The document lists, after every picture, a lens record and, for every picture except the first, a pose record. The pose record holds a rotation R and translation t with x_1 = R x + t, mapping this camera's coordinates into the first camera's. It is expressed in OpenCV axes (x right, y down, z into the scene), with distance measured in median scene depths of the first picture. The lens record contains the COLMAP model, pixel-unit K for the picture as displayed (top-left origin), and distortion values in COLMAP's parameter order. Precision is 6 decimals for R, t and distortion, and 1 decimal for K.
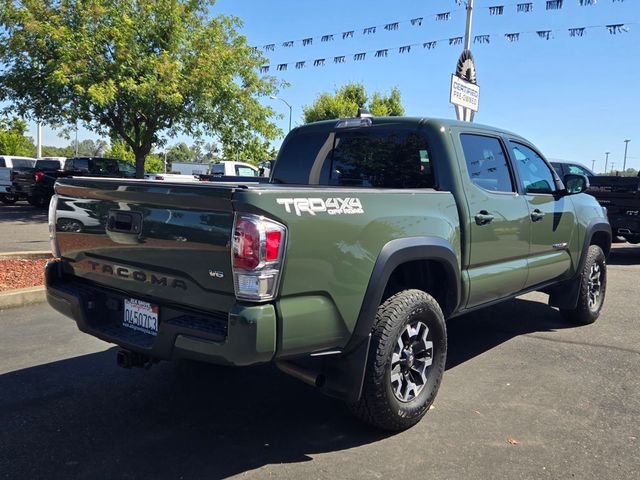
lens RADIAL K [[590.9, 0, 320.0], [0, 590.9, 240.0], [0, 0, 1]] dist [0.064691, -0.022608]
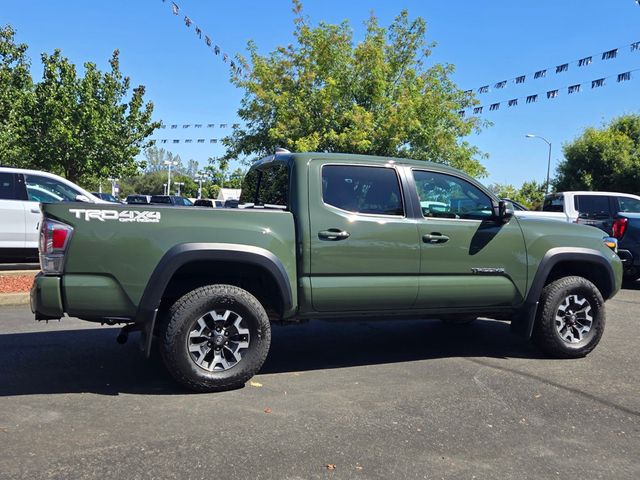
lens RADIAL K [[590.9, 0, 320.0], [0, 590.9, 240.0], [0, 0, 1]] dist [0.064691, -0.022608]
pose [[0.885834, 0.021357, -0.463511, 0.949981], [-0.054533, 0.996809, -0.058292, 0.050858], [0.460787, 0.076913, 0.884172, -0.054974]]
